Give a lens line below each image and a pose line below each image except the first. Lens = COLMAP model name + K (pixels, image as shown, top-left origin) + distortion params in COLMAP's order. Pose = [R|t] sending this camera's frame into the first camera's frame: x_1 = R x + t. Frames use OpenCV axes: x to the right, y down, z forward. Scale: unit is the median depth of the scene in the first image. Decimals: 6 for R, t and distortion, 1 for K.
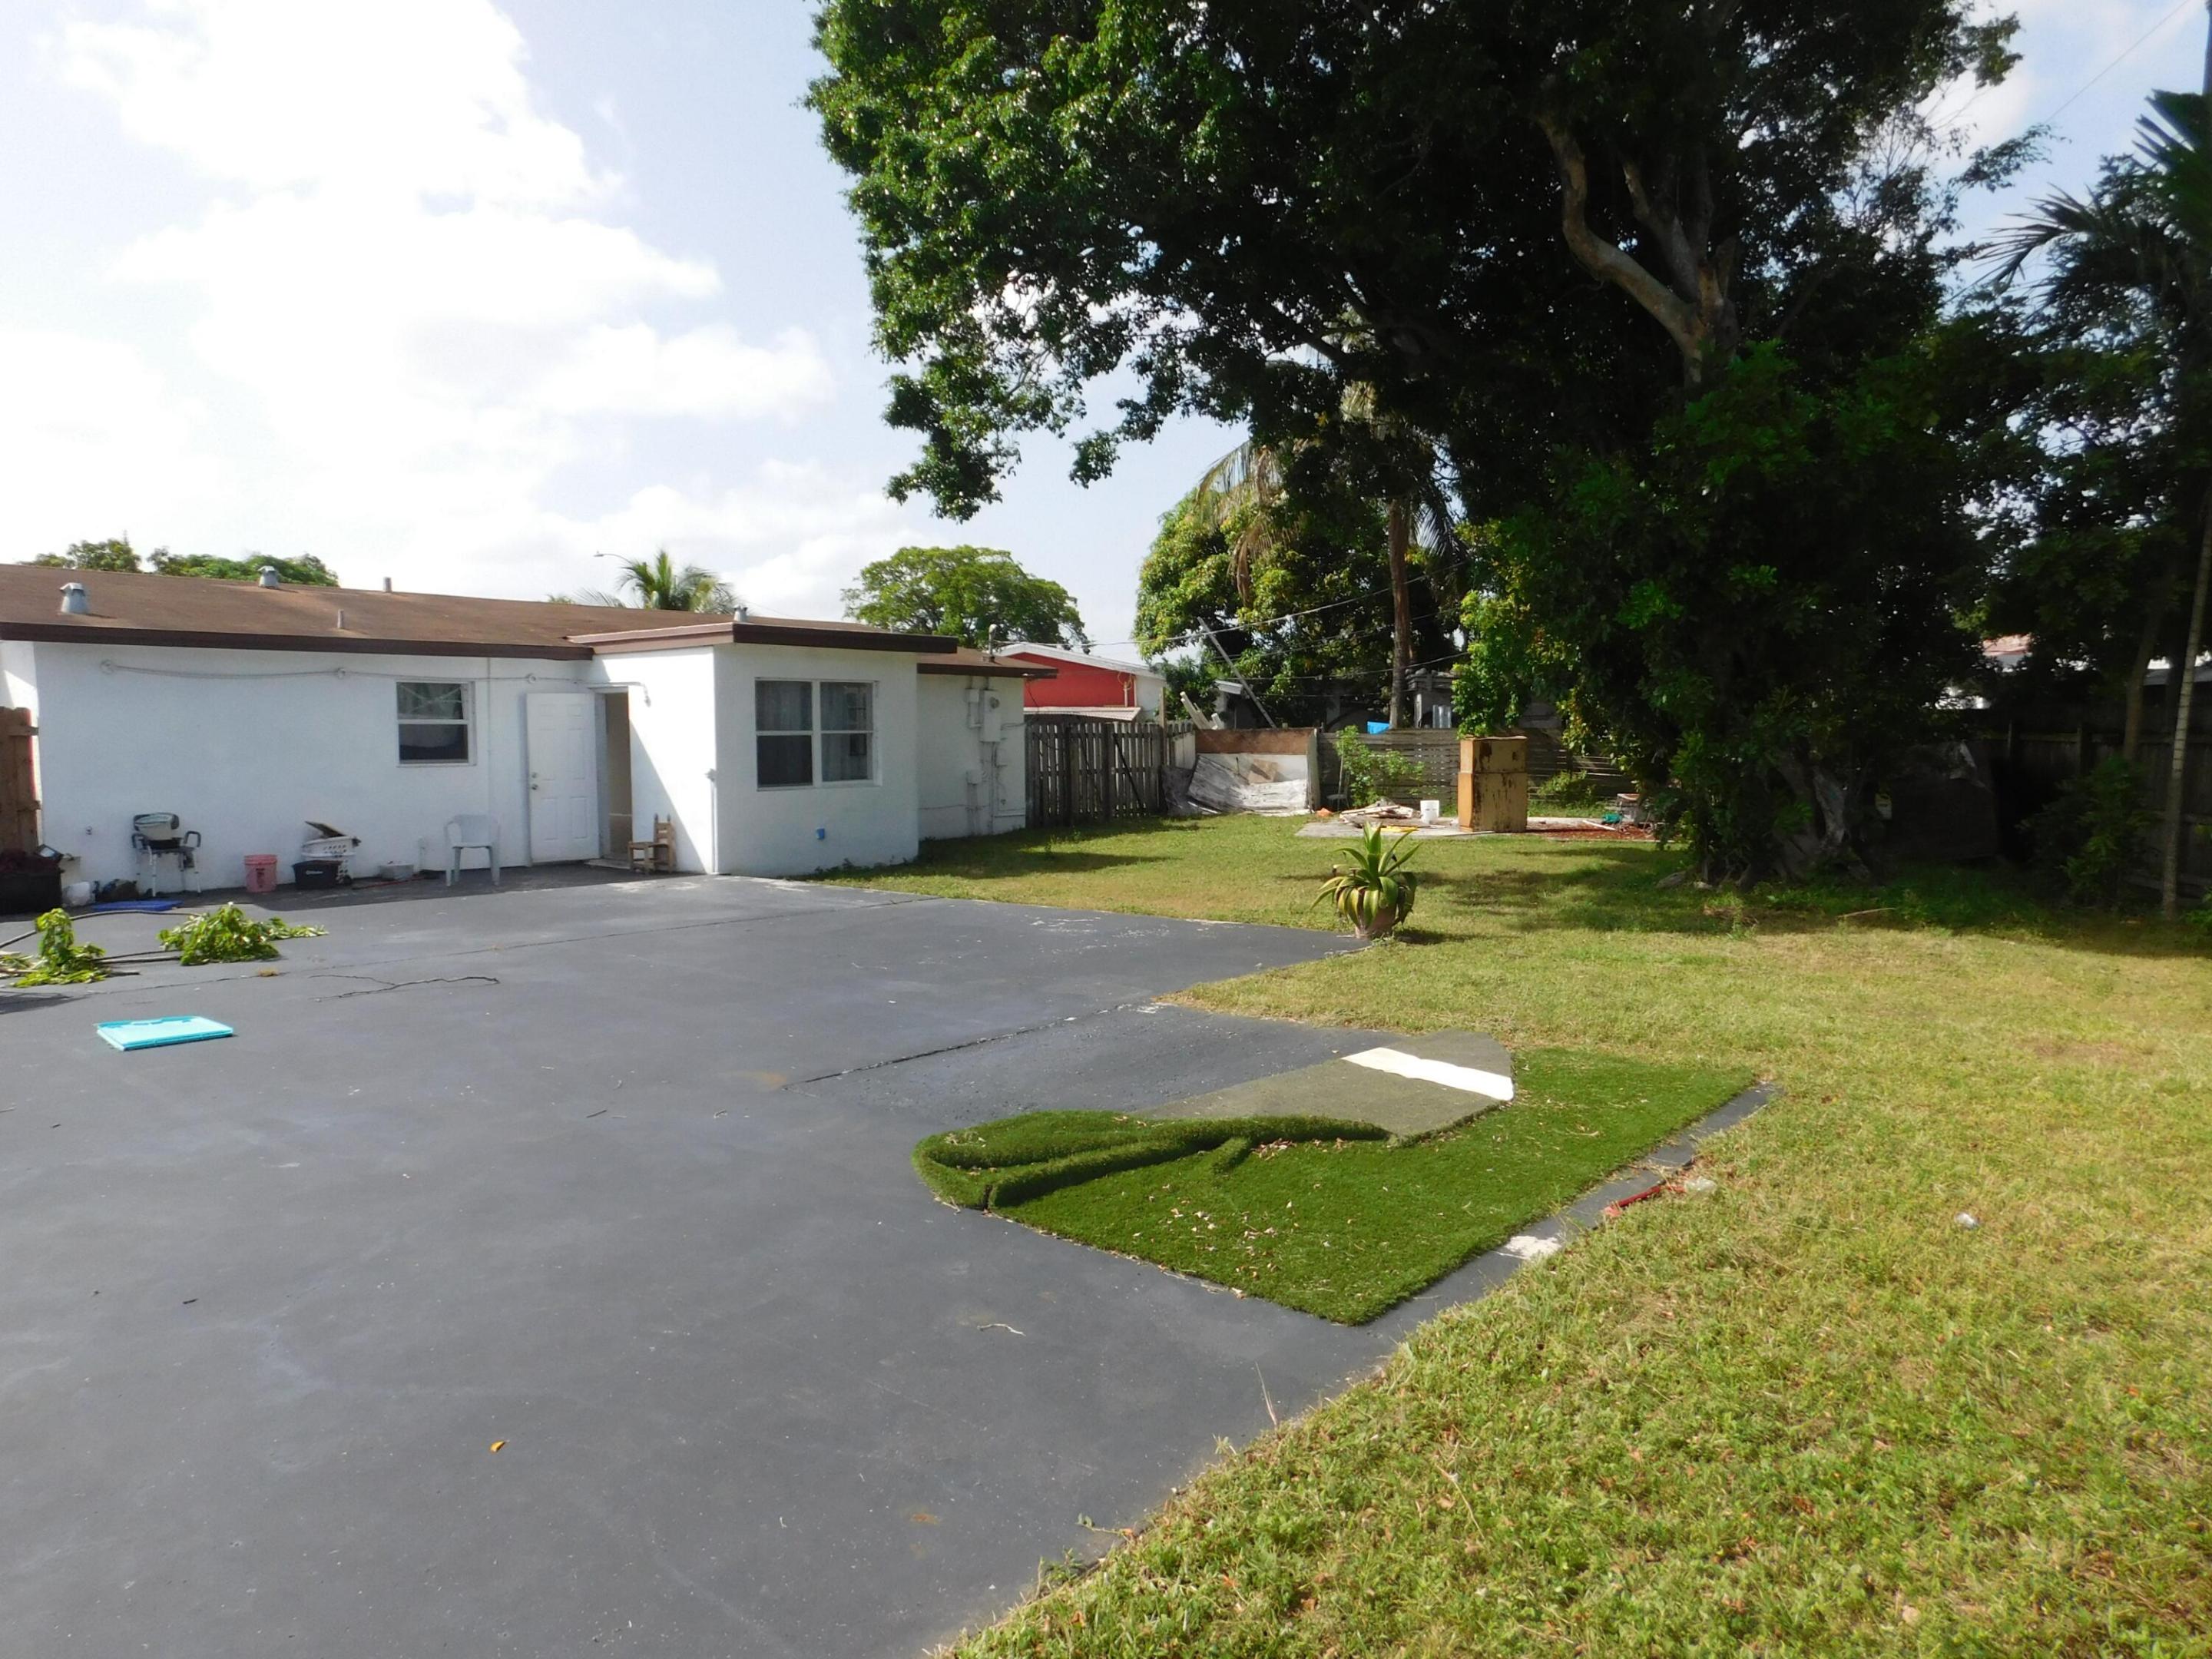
lens RADIAL K [[1443.6, 0, 1106.0], [0, 1443.6, 829.5], [0, 0, 1]] dist [-0.057624, 0.043464]
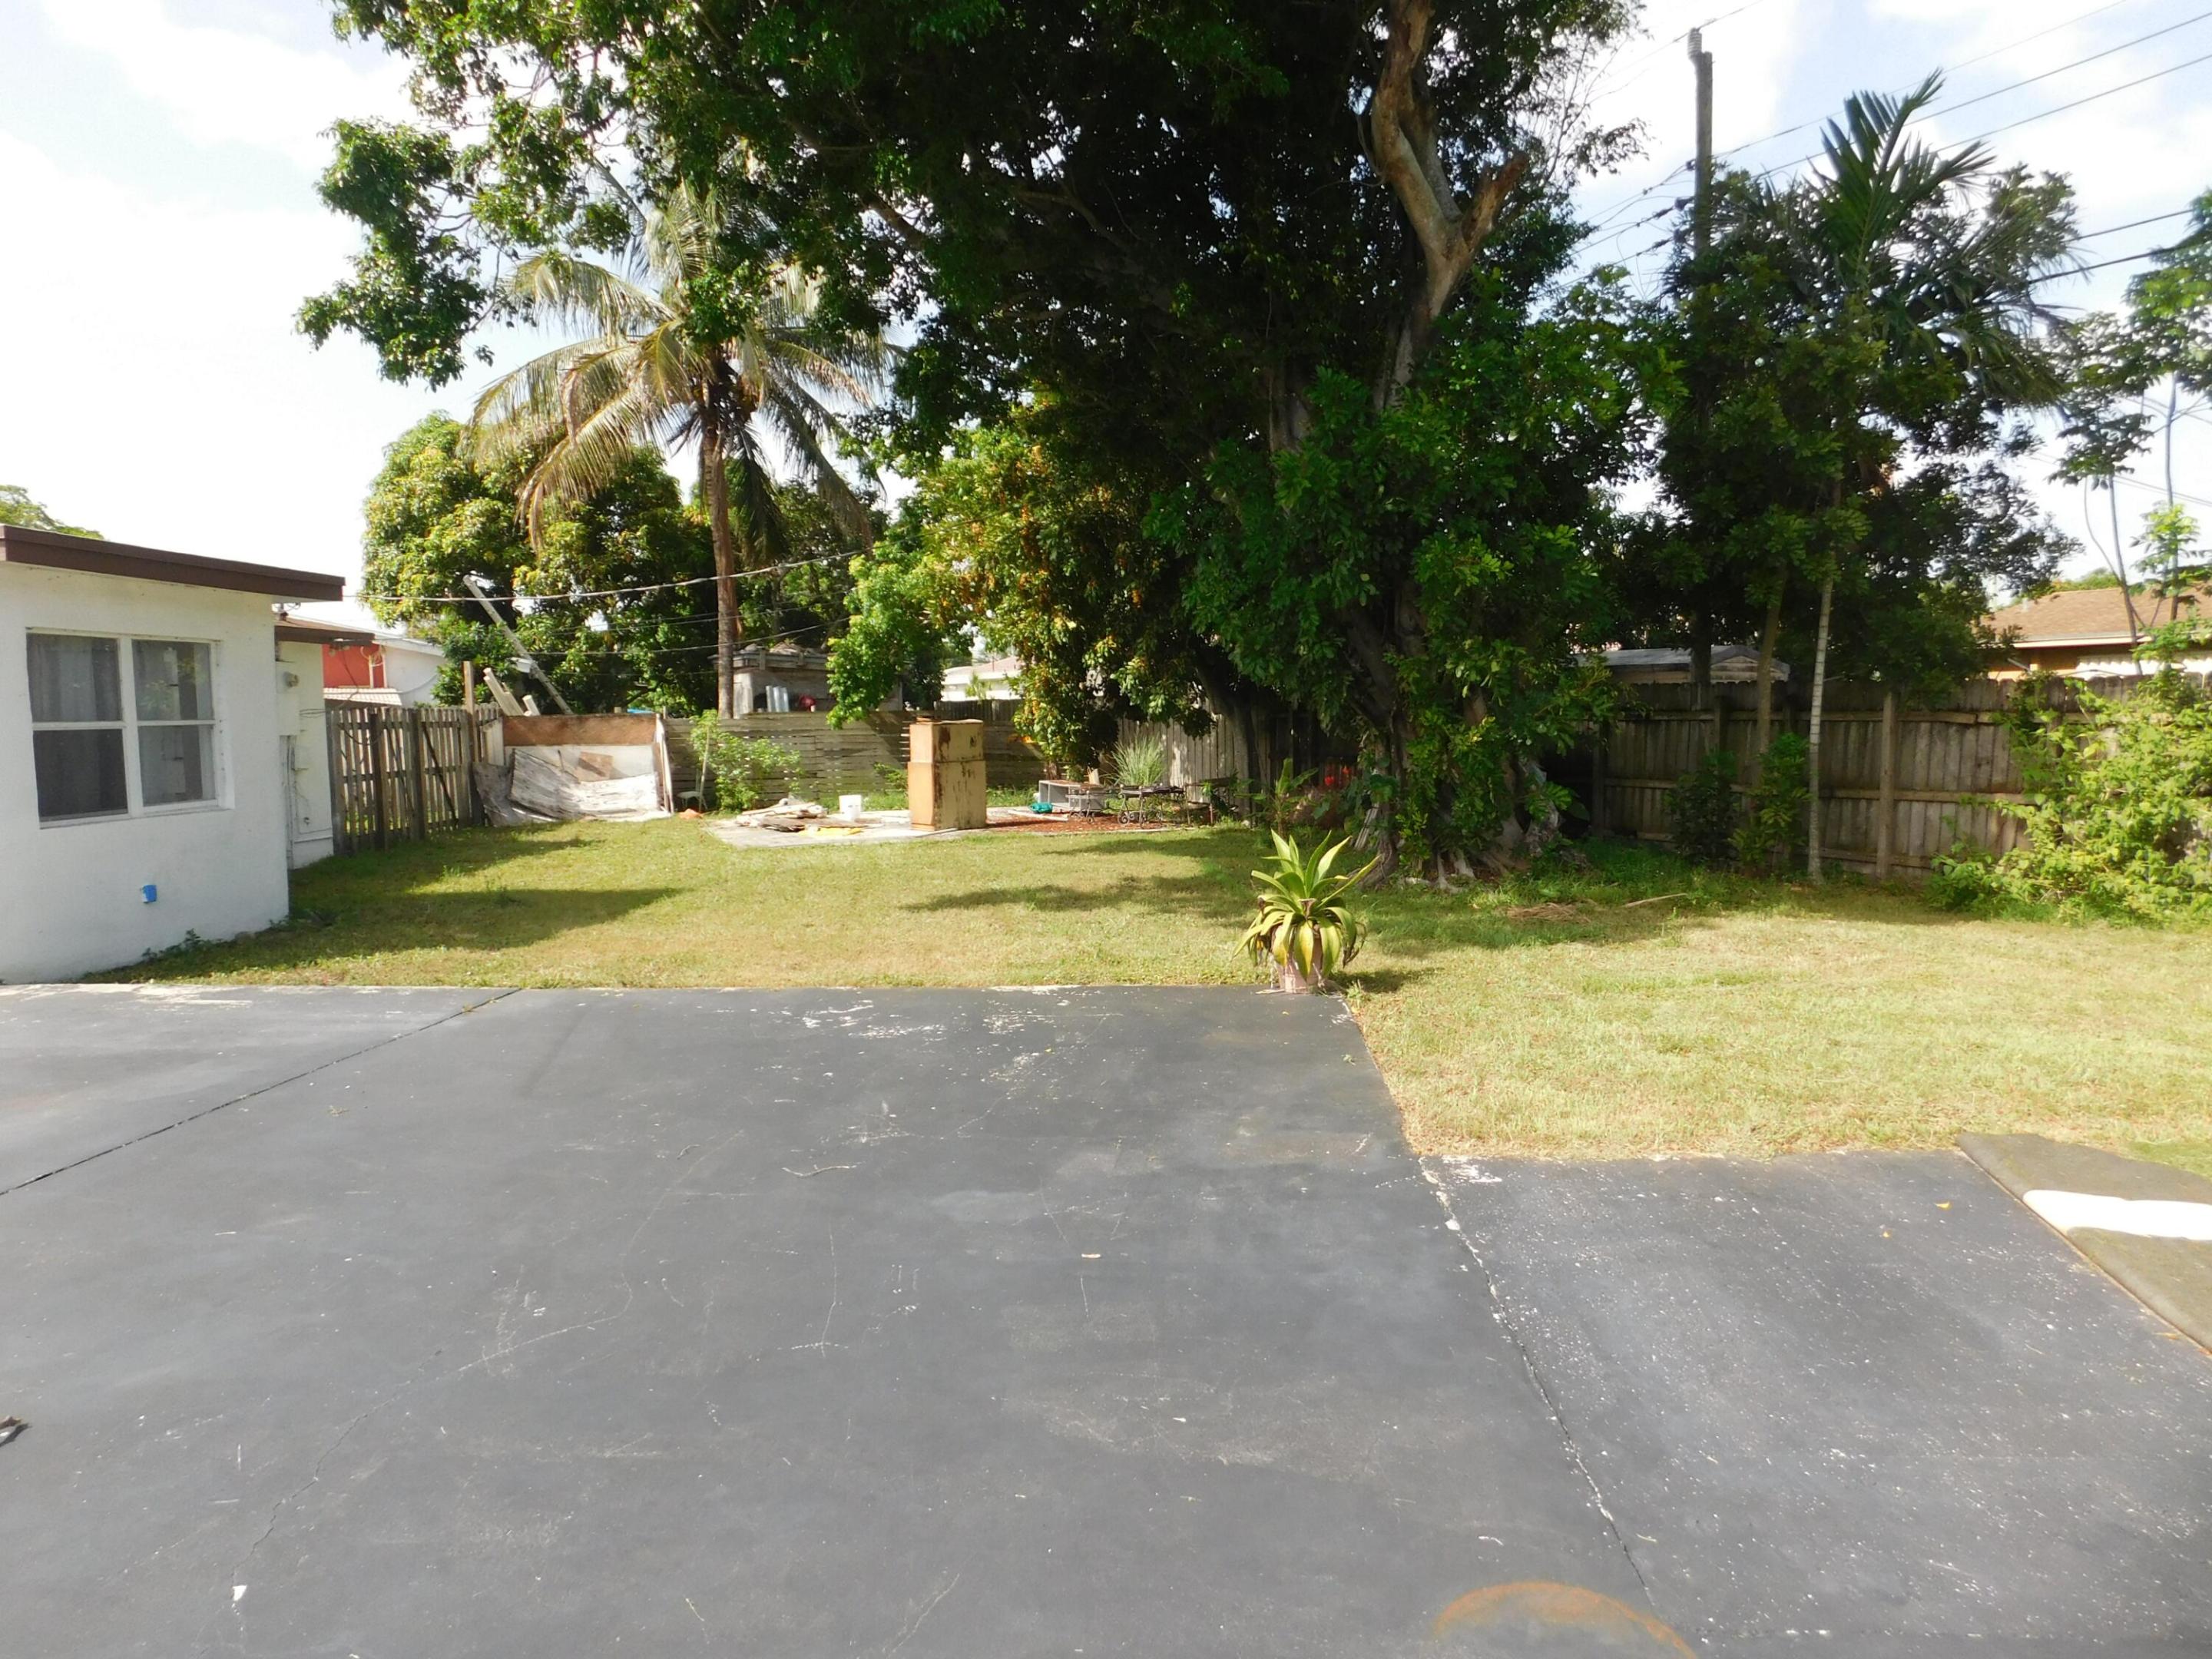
lens RADIAL K [[1443.6, 0, 1106.0], [0, 1443.6, 829.5], [0, 0, 1]] dist [-0.057624, 0.043464]
pose [[0.817833, -0.051753, 0.573123, -0.125992], [0.045959, 0.998640, 0.024596, -0.012026], [-0.573617, 0.006224, 0.819100, 0.177238]]
